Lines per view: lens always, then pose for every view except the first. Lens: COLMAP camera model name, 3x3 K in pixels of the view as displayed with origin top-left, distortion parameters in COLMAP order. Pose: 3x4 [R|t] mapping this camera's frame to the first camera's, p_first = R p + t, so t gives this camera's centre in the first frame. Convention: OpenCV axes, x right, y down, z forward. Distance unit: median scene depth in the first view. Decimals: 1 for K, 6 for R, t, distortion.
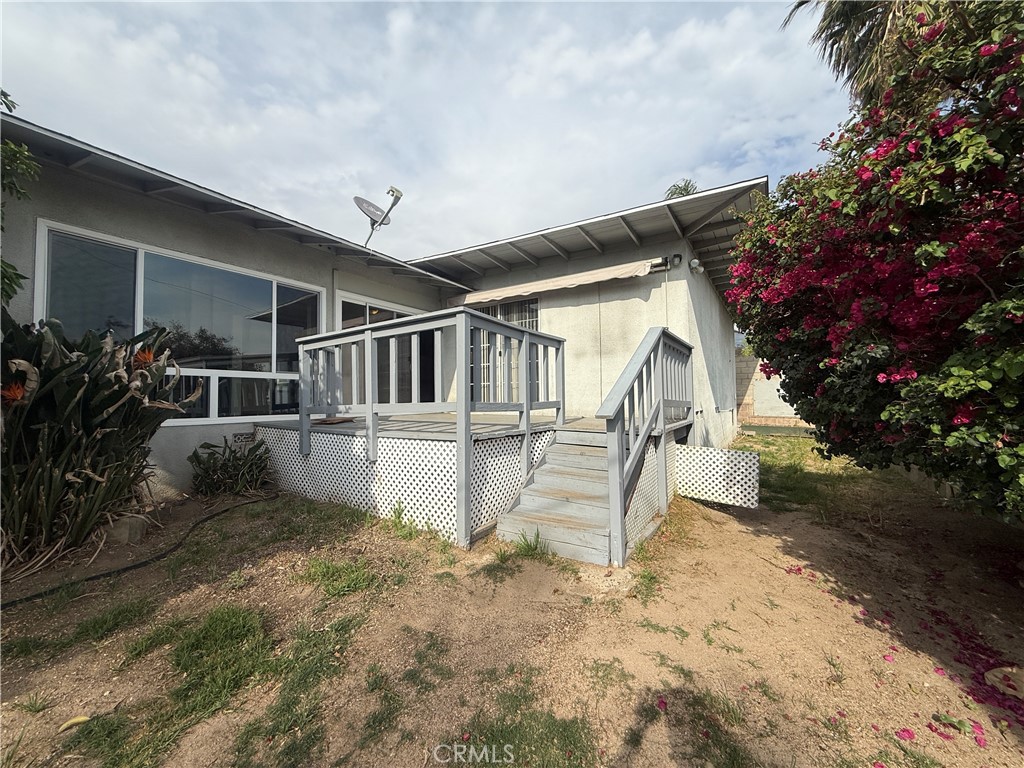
lens RADIAL K [[404.5, 0, 512.2], [0, 404.5, 385.1], [0, 0, 1]] dist [-0.021628, 0.000691]
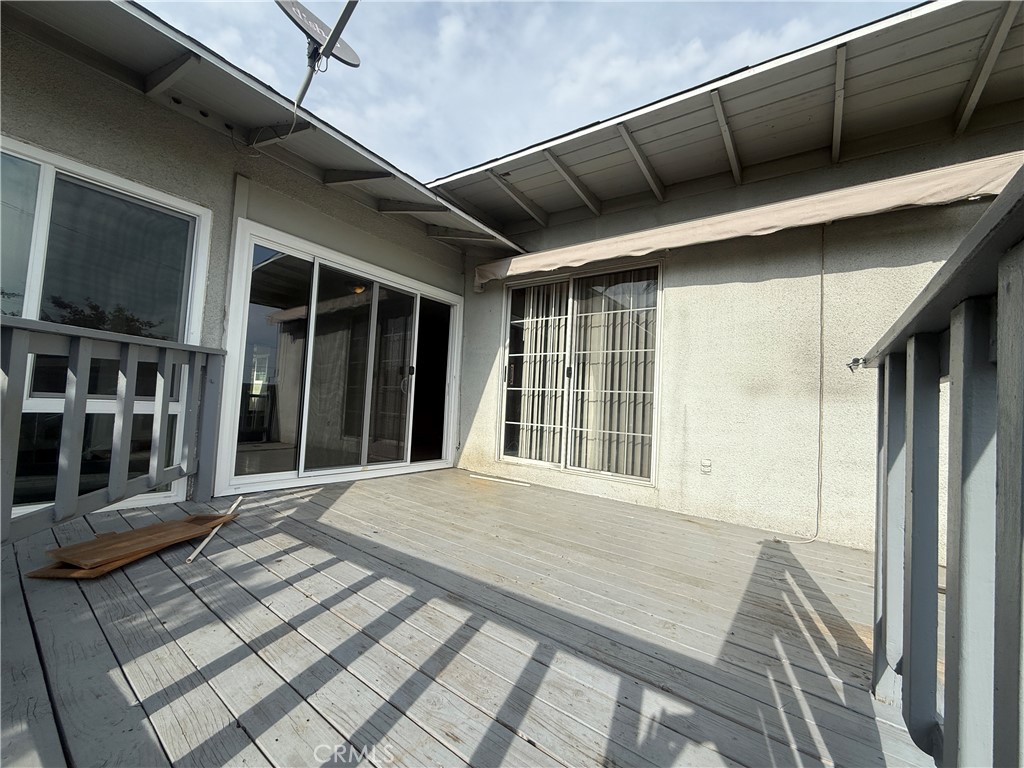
lens RADIAL K [[404.5, 0, 518.4], [0, 404.5, 386.7], [0, 0, 1]] dist [-0.021628, 0.000691]
pose [[0.996772, 0.061401, -0.051724, -0.088519], [-0.062055, 0.998011, -0.011118, -0.063891], [0.050938, 0.014292, 0.998600, 0.613589]]
